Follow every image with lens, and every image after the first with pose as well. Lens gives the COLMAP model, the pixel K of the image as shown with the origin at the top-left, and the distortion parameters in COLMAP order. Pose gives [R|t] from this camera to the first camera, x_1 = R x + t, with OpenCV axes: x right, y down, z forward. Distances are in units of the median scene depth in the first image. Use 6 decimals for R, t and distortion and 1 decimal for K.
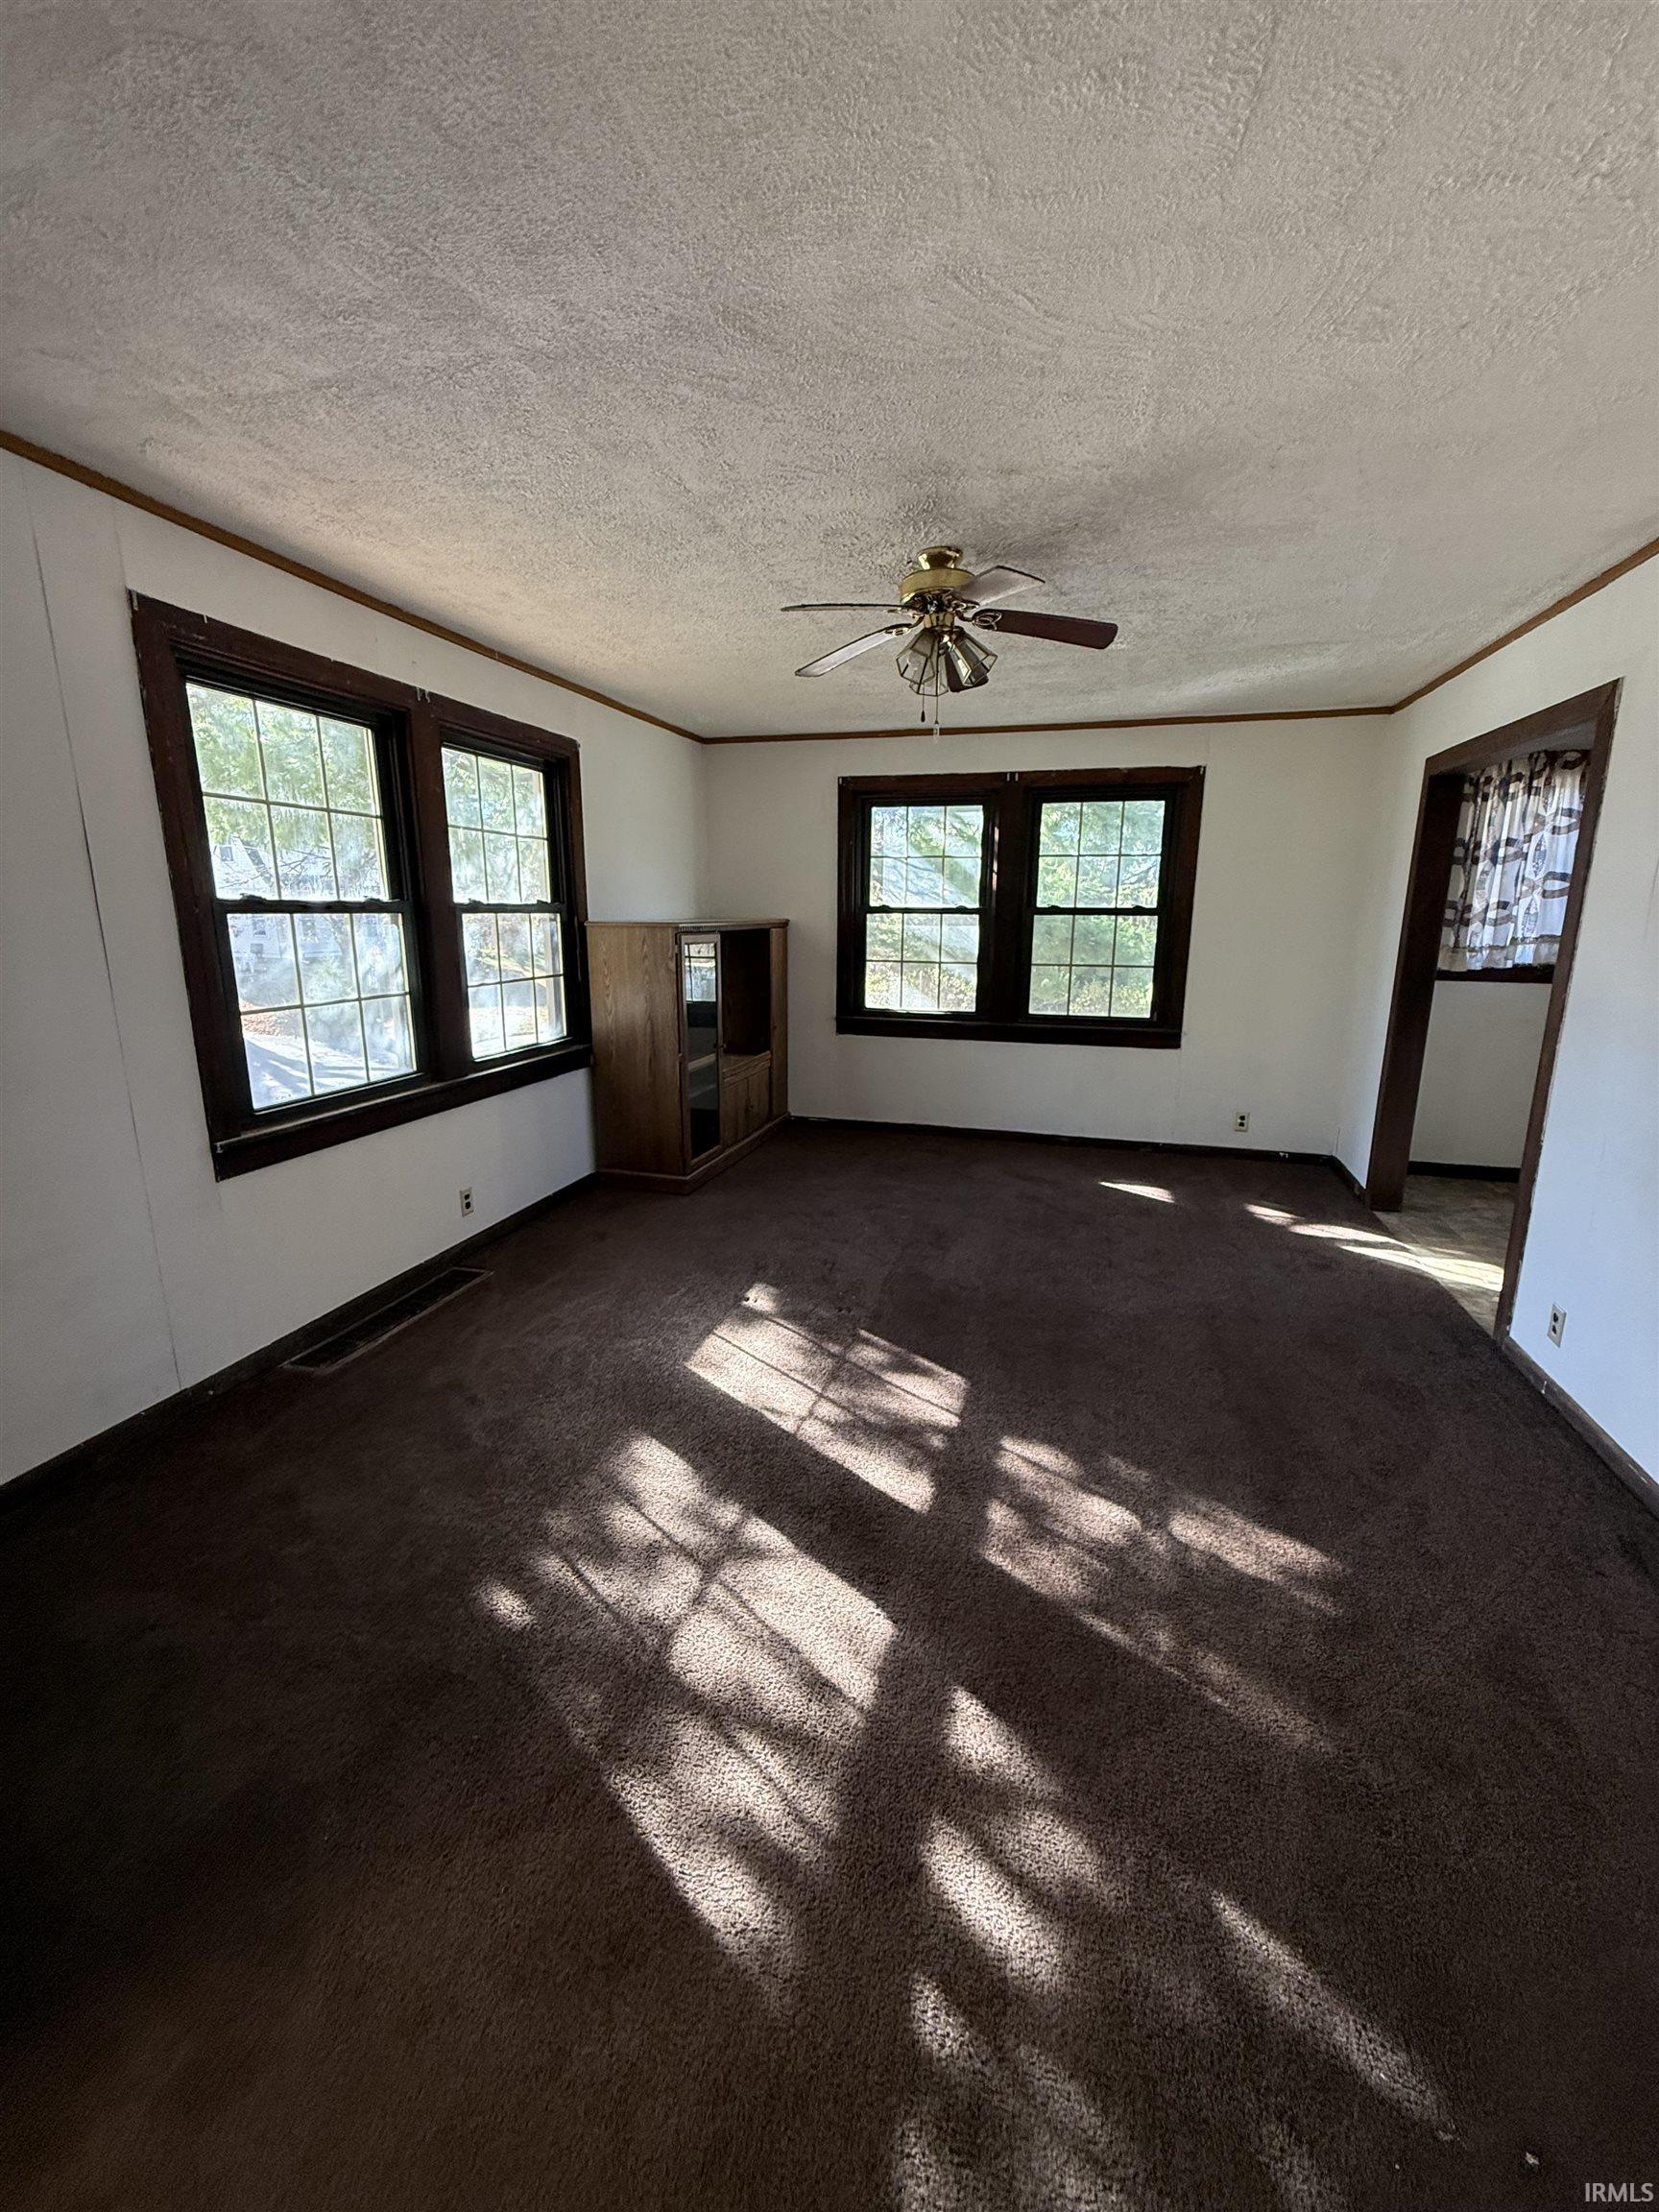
lens RADIAL K [[884.2, 0, 843.4], [0, 884.2, 1089.2], [0, 0, 1]] dist [0.010084, 0.000241]
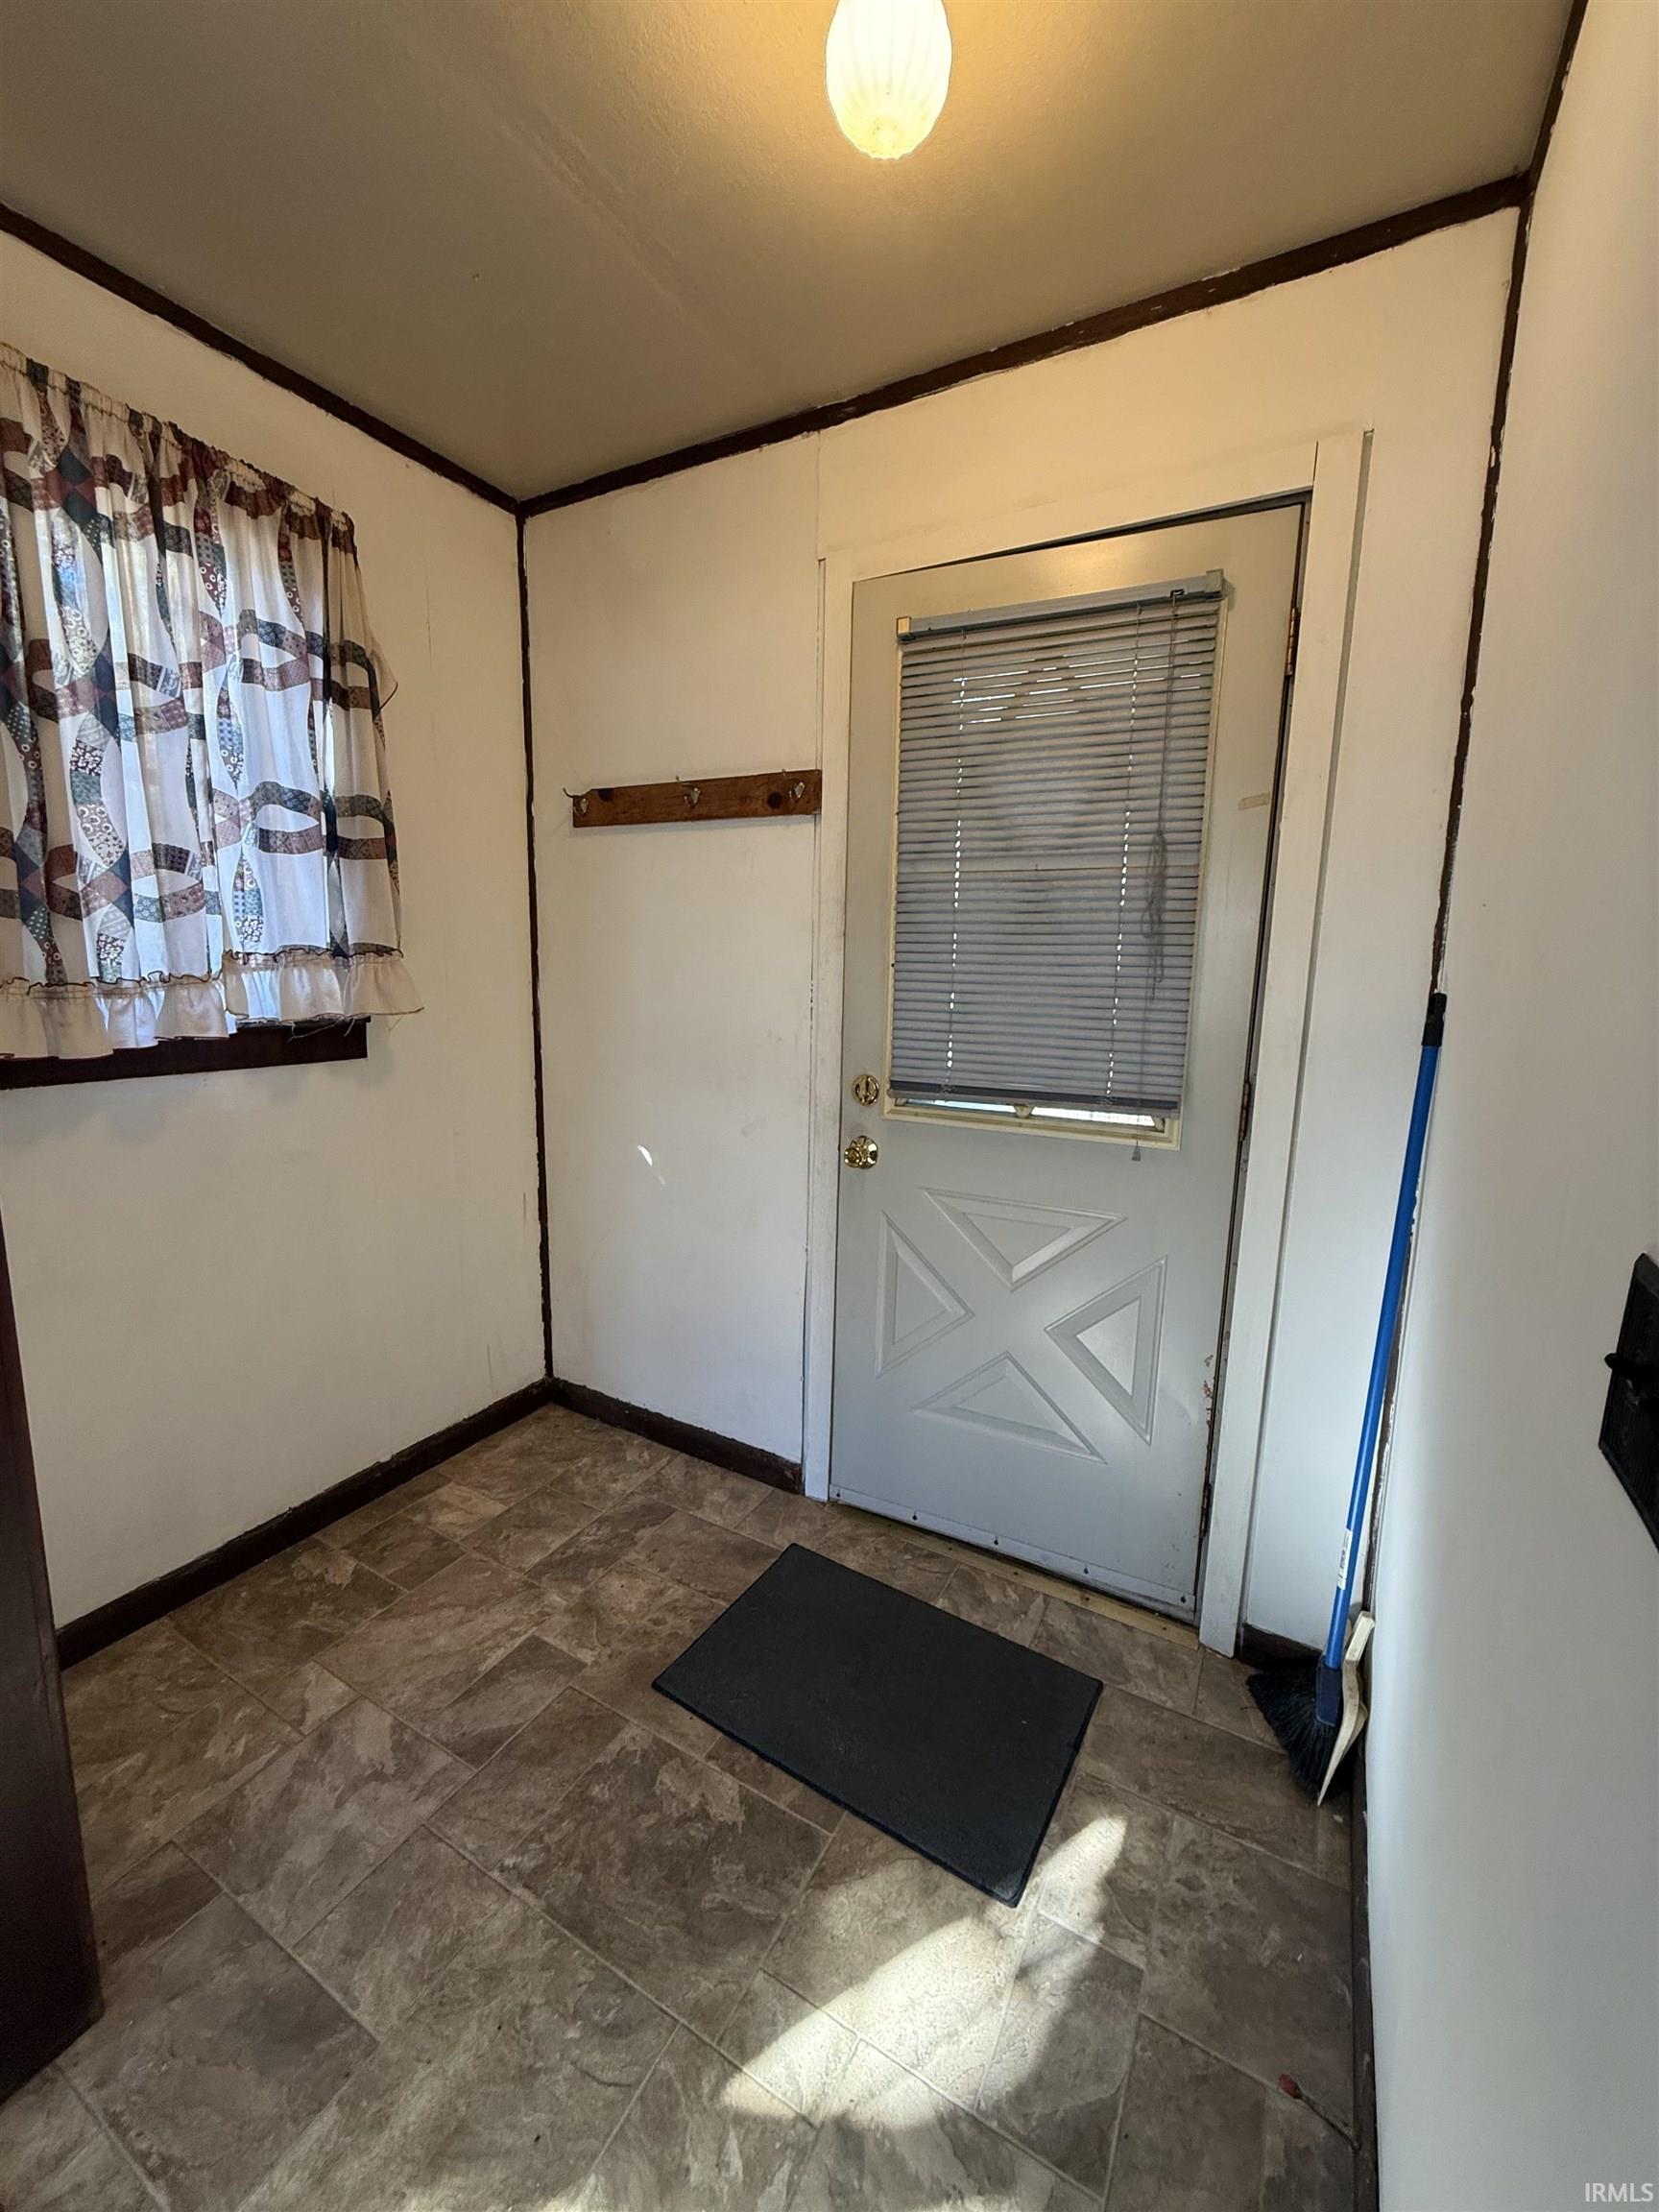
lens RADIAL K [[884.2, 0, 835.7], [0, 884.2, 1100.8], [0, 0, 1]] dist [0.010084, 0.000241]
pose [[0.249215, -0.160004, 0.955139, 0.334012], [0.168578, 0.978368, 0.119910, -0.081978], [-0.953663, 0.131132, 0.270797, 0.487442]]
